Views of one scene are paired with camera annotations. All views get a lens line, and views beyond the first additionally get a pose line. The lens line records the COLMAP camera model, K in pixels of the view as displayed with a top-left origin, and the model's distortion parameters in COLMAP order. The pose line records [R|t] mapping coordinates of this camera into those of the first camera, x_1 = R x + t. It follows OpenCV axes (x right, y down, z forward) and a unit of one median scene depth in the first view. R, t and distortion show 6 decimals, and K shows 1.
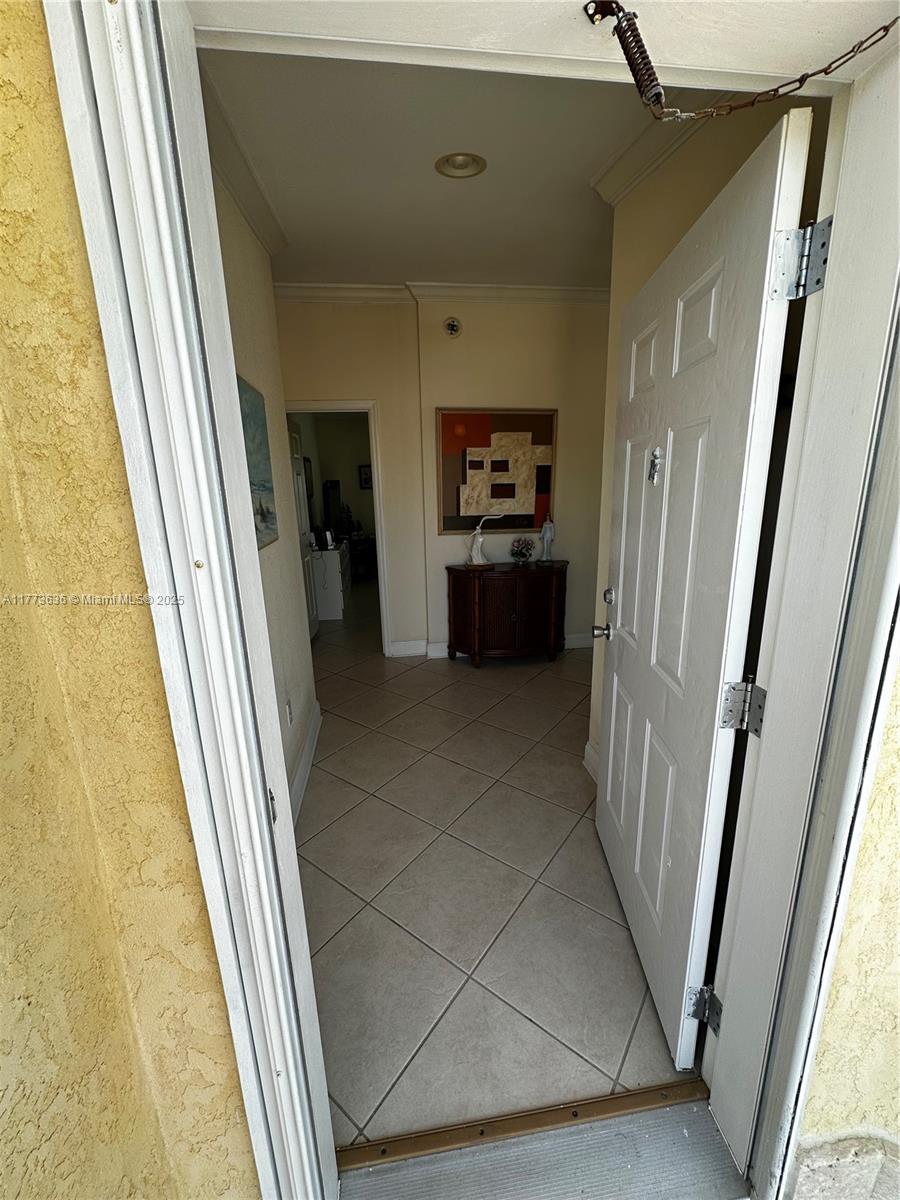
lens RADIAL K [[476.0, 0, 454.4], [0, 476.0, 593.4], [0, 0, 1]] dist [-0.005889, 0.001082]
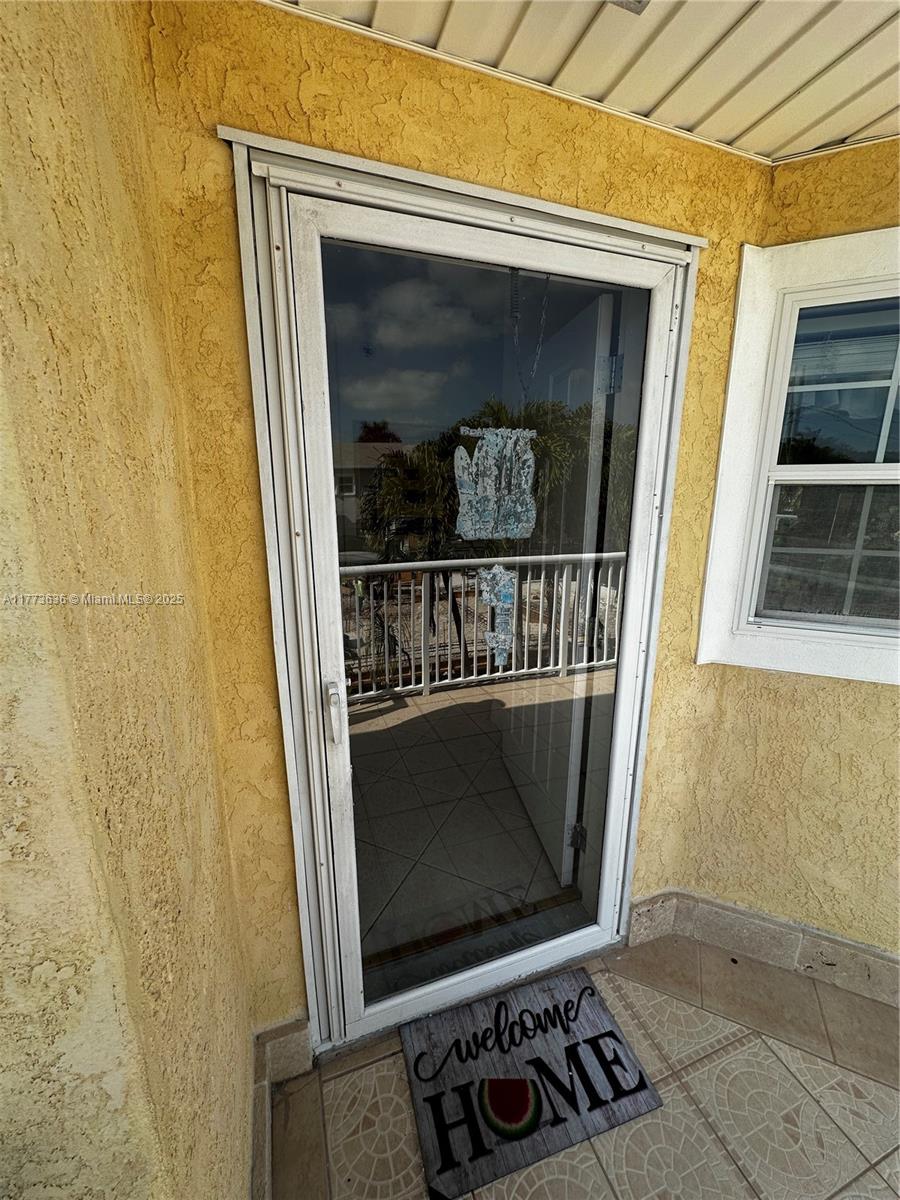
lens RADIAL K [[476.0, 0, 450.0], [0, 476.0, 600.7], [0, 0, 1]] dist [-0.005889, 0.001082]
pose [[0.978702, -0.021348, 0.204174, -0.269816], [0.023203, 0.999708, -0.006698, 0.166736], [-0.203971, 0.011293, 0.978912, -0.670545]]
